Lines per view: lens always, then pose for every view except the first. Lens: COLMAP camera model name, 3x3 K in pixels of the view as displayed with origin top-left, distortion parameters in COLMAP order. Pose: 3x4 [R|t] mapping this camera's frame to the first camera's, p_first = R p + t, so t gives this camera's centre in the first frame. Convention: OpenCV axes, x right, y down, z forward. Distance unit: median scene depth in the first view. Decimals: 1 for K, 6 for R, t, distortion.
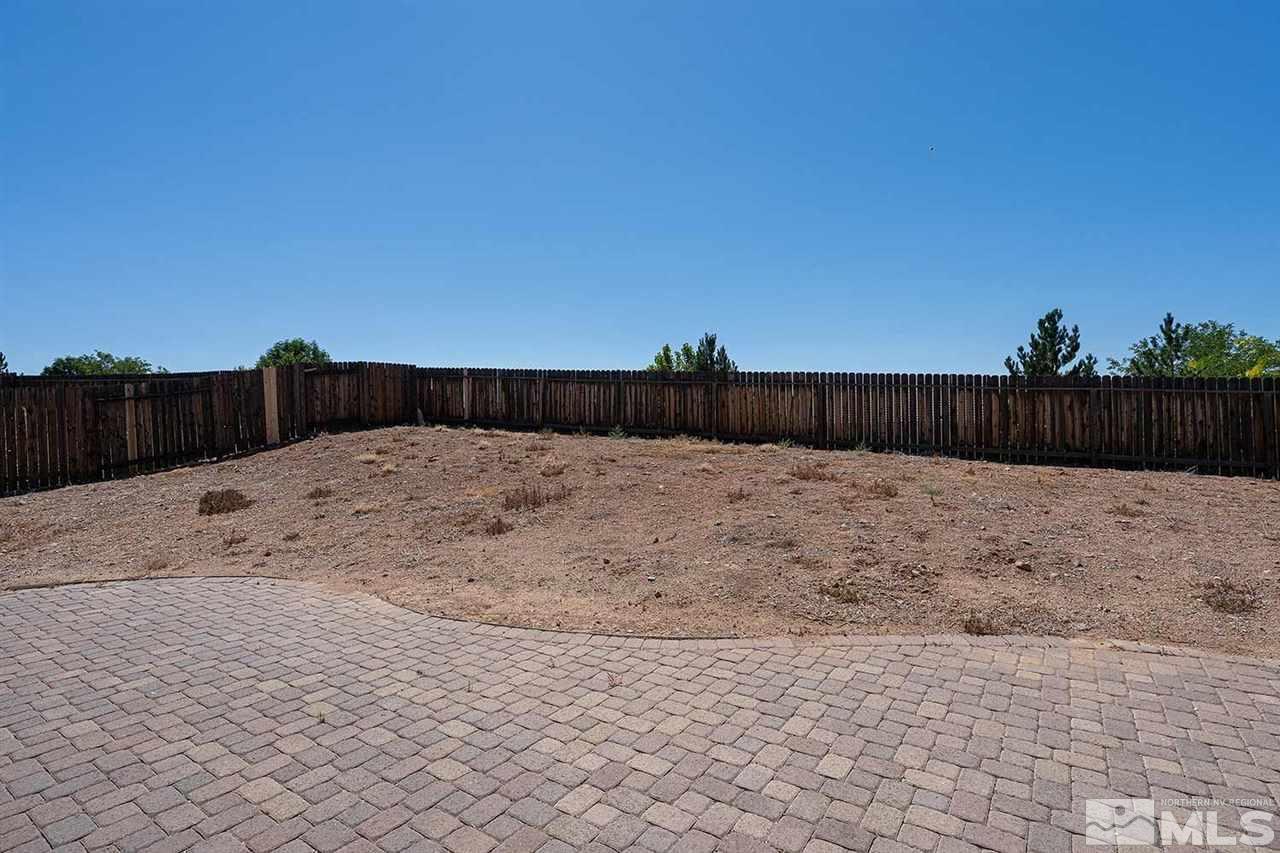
lens RADIAL K [[625.2, 0, 640.0], [0, 625.2, 426.5], [0, 0, 1]] dist [-0.003207, -0.000149]
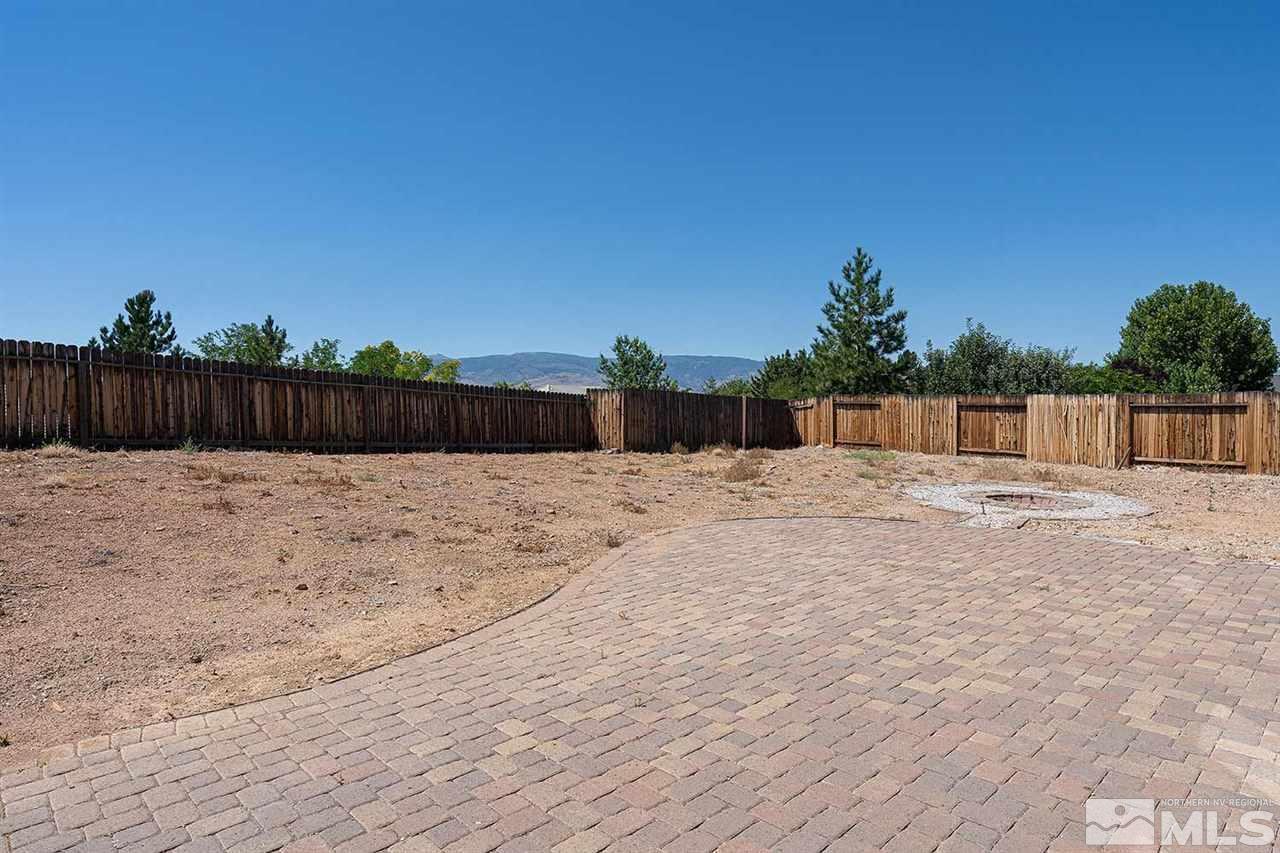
lens RADIAL K [[734.3, 0, 640.0], [0, 734.3, 426.5], [0, 0, 1]] dist [0.005569, 0.001420]
pose [[0.203427, -0.014100, 0.978989, -0.525234], [0.013121, 0.999846, 0.011674, 0.005754], [-0.979002, 0.010470, 0.203580, 0.241964]]
